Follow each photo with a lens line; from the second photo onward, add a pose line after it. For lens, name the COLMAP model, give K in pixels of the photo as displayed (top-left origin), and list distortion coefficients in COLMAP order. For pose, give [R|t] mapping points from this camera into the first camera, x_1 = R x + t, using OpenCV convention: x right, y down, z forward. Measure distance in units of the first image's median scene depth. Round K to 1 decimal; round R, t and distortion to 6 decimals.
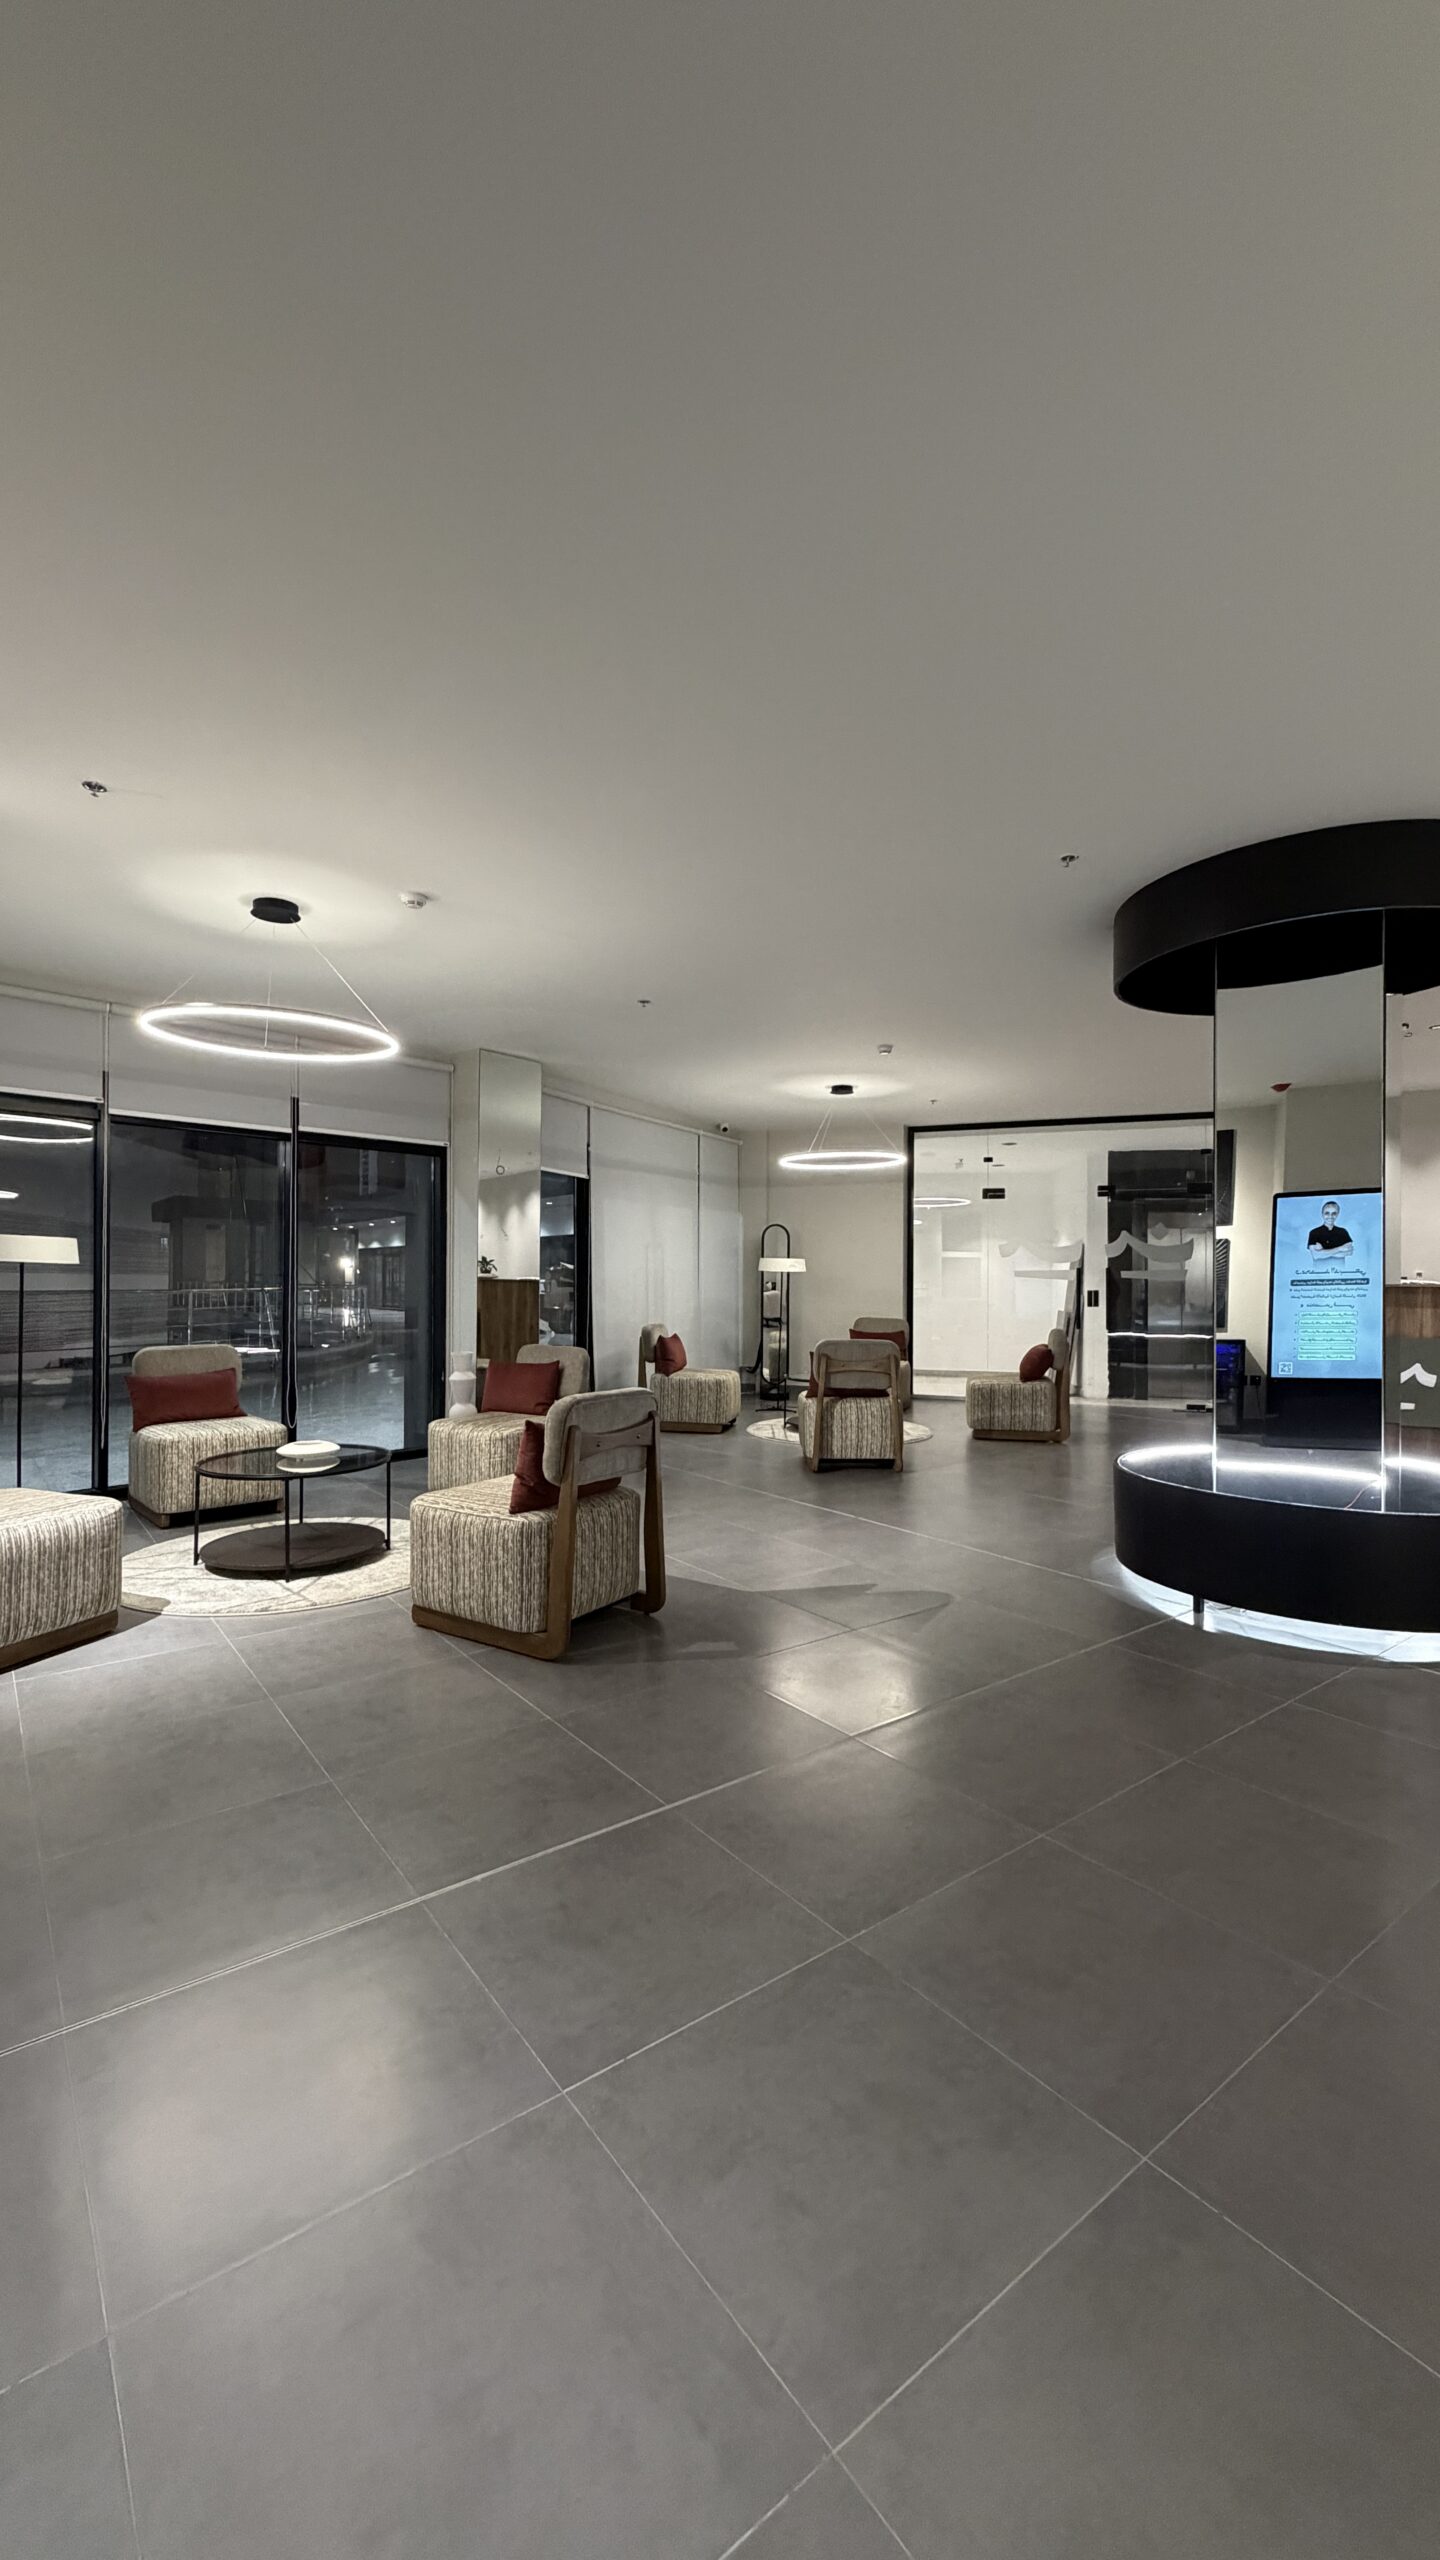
lens RADIAL K [[1020.2, 0, 720.0], [0, 1020.2, 1280.0], [0, 0, 1]] dist [-0.000066, -0.000003]
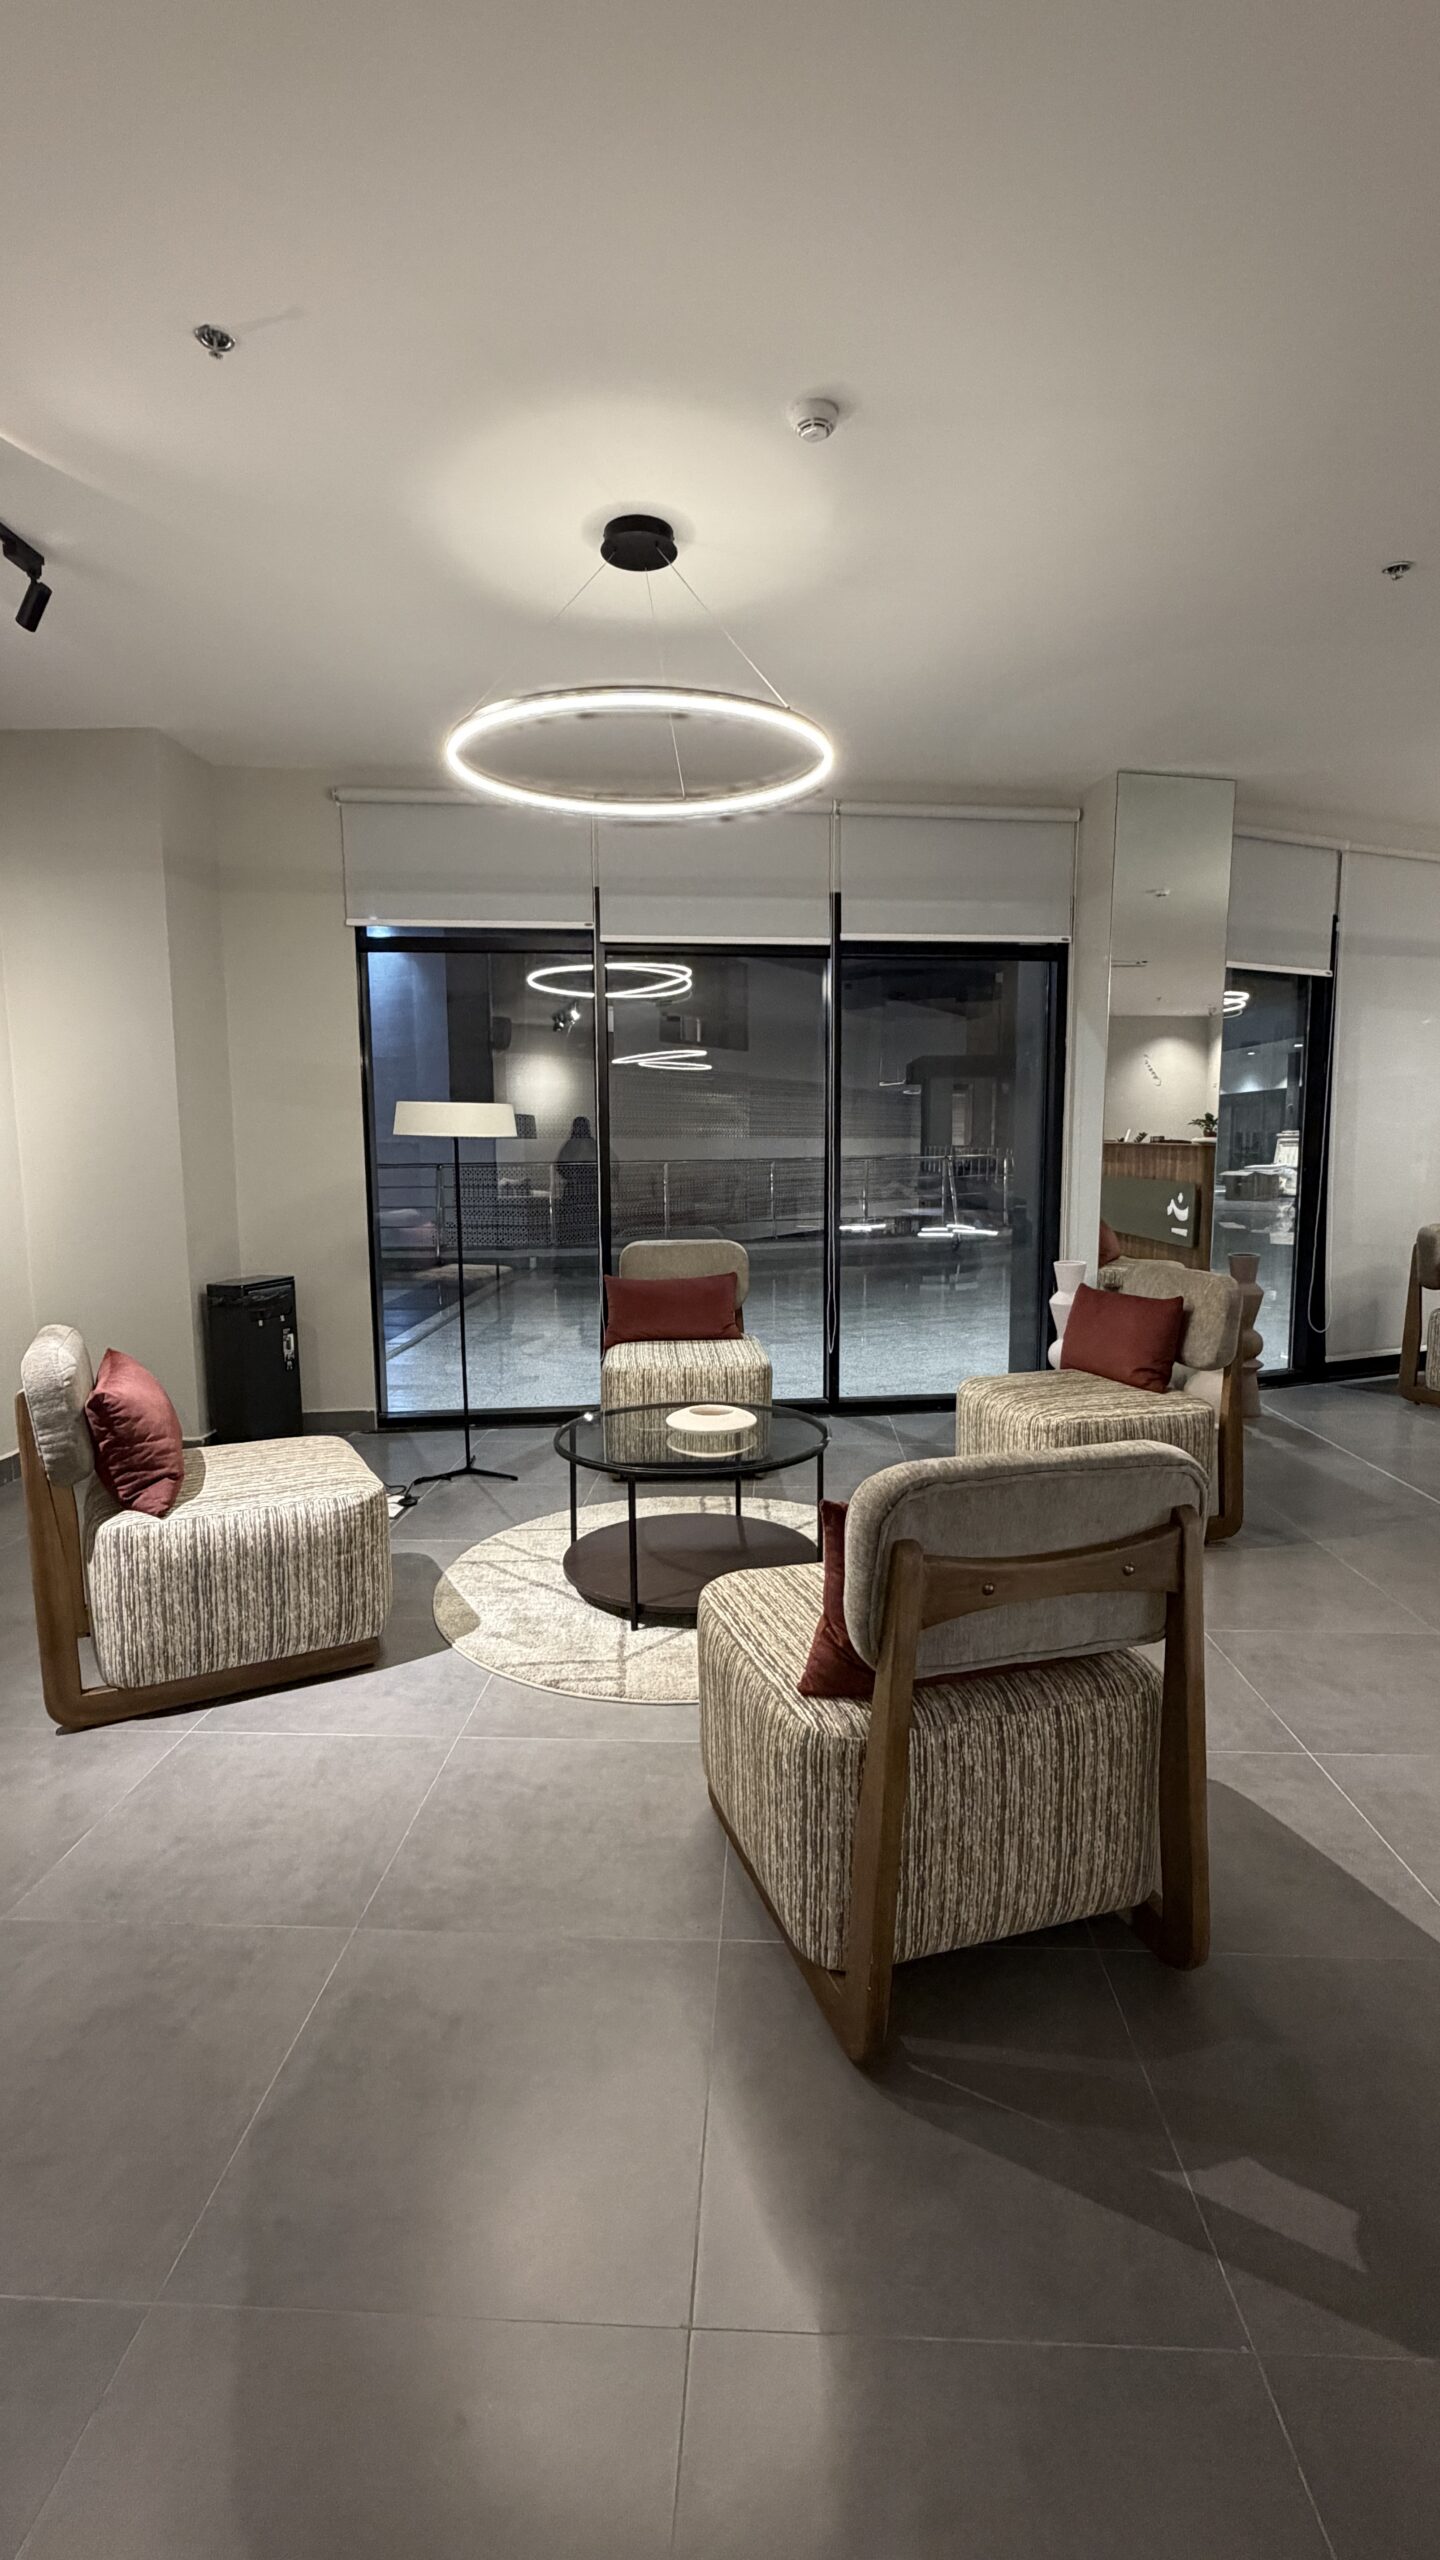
lens RADIAL K [[1131.4, 0, 720.0], [0, 1131.4, 1280.0], [0, 0, 1]] dist [-0.000394, -0.000217]
pose [[0.768789, 0.067323, -0.635950, 0.056875], [0.009992, 0.993057, 0.117206, -0.007586], [0.639425, -0.096461, 0.762778, 0.487157]]
